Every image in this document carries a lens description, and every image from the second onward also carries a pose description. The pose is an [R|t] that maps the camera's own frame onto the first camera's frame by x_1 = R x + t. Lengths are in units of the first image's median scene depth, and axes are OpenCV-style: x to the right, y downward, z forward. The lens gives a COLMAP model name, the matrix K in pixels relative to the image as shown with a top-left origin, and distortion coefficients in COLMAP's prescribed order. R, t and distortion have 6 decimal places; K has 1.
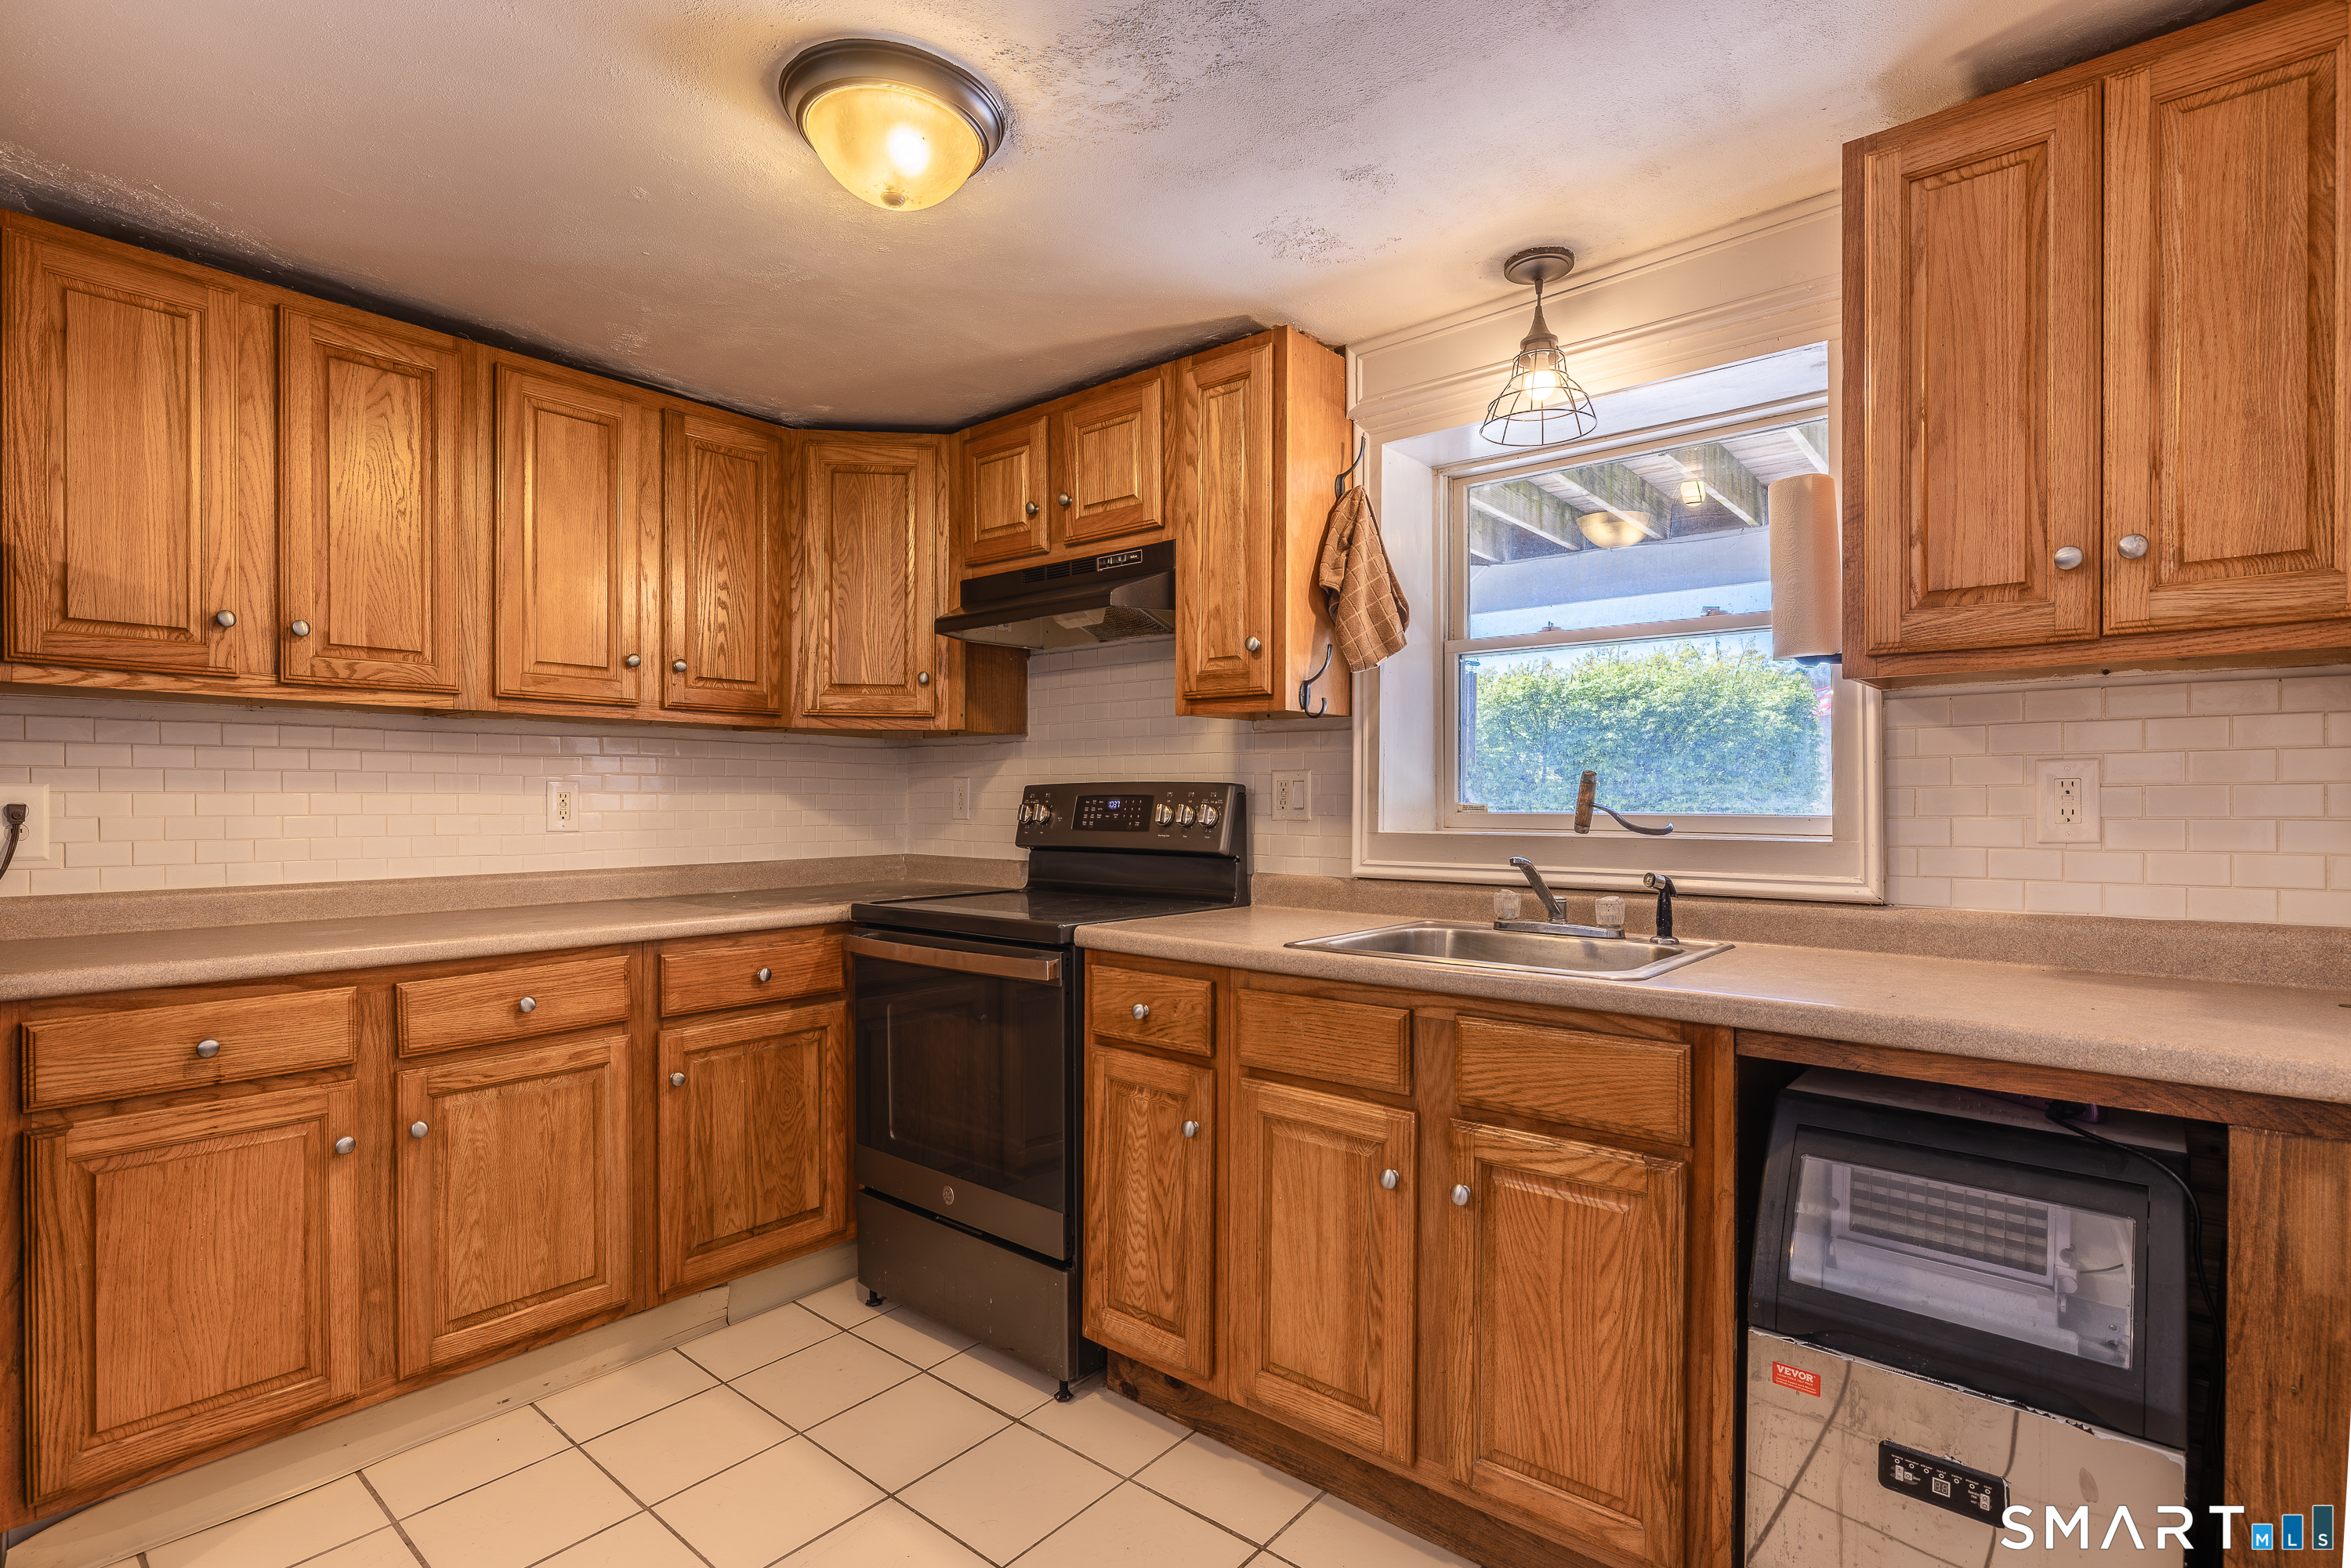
lens RADIAL K [[1127.8, 0, 1175.5], [0, 1127.8, 784.0], [0, 0, 1]] dist [0.000229, -0.000063]
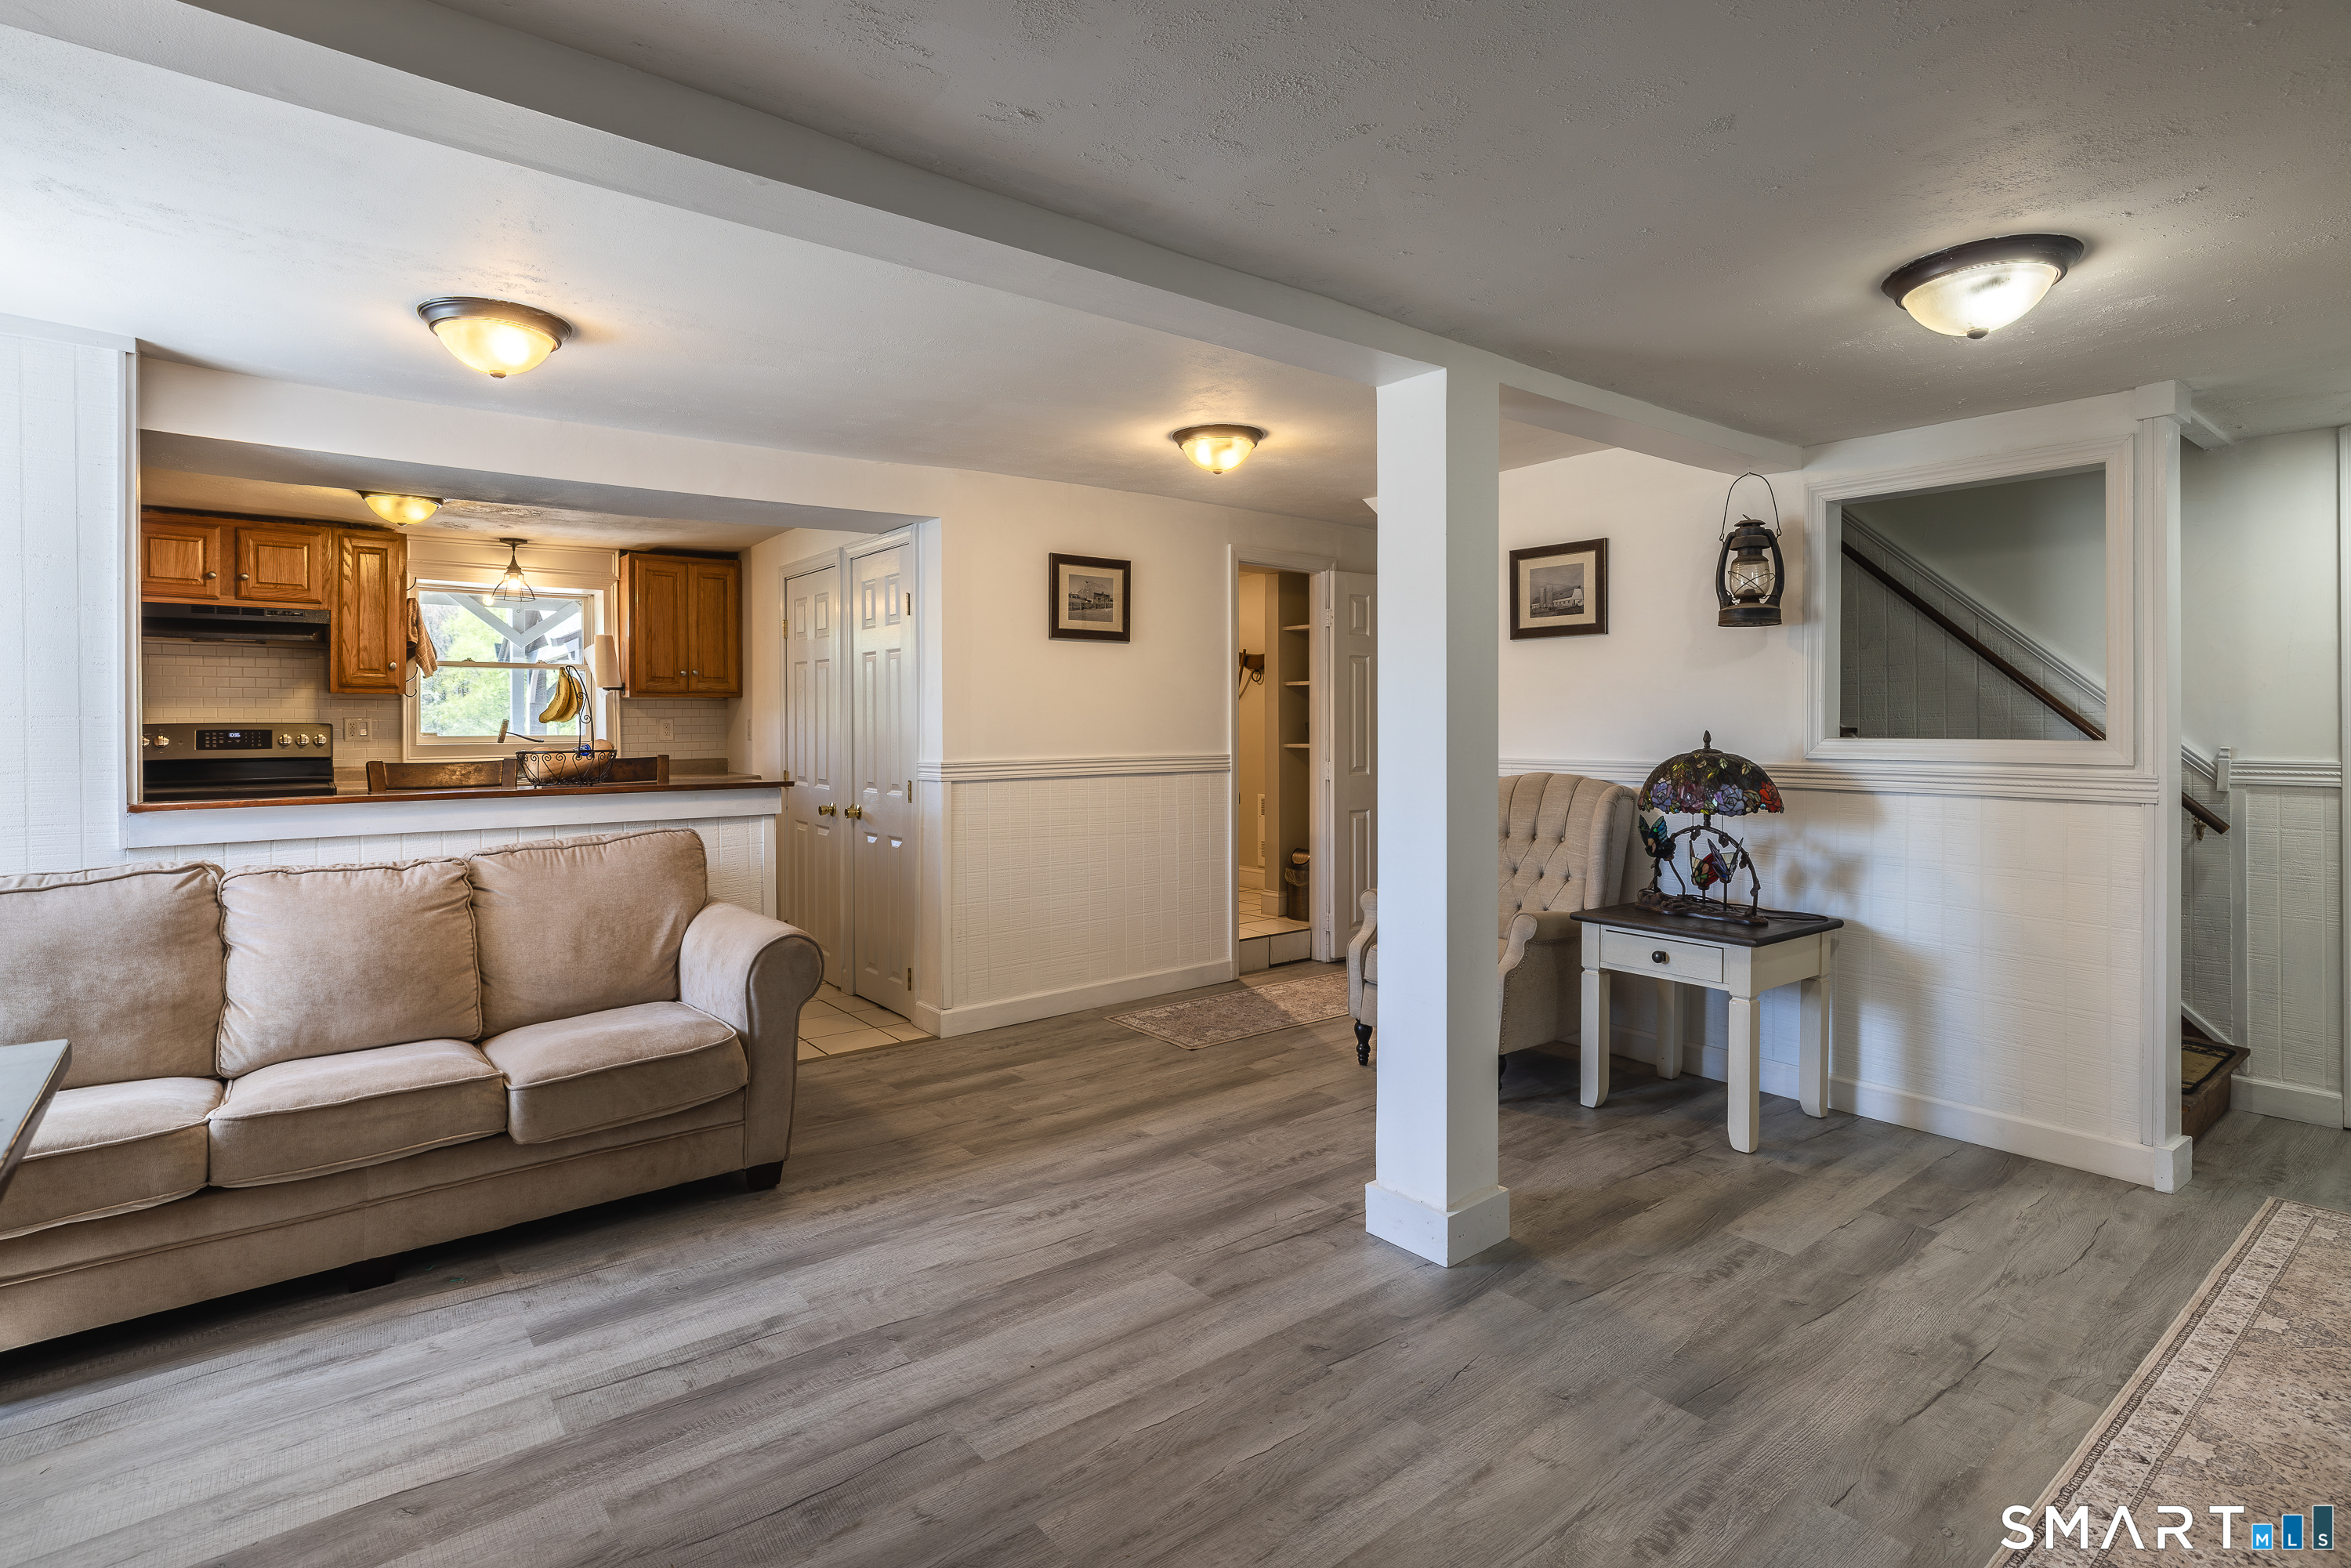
lens RADIAL K [[1145.8, 0, 1179.3], [0, 1145.8, 721.8], [0, 0, 1]] dist [-0.000021, 0.000061]
pose [[0.196769, -0.005921, 0.980432, -2.080998], [-0.007934, 0.999939, 0.007631, -0.039986], [-0.980418, -0.009280, 0.196710, -1.150189]]
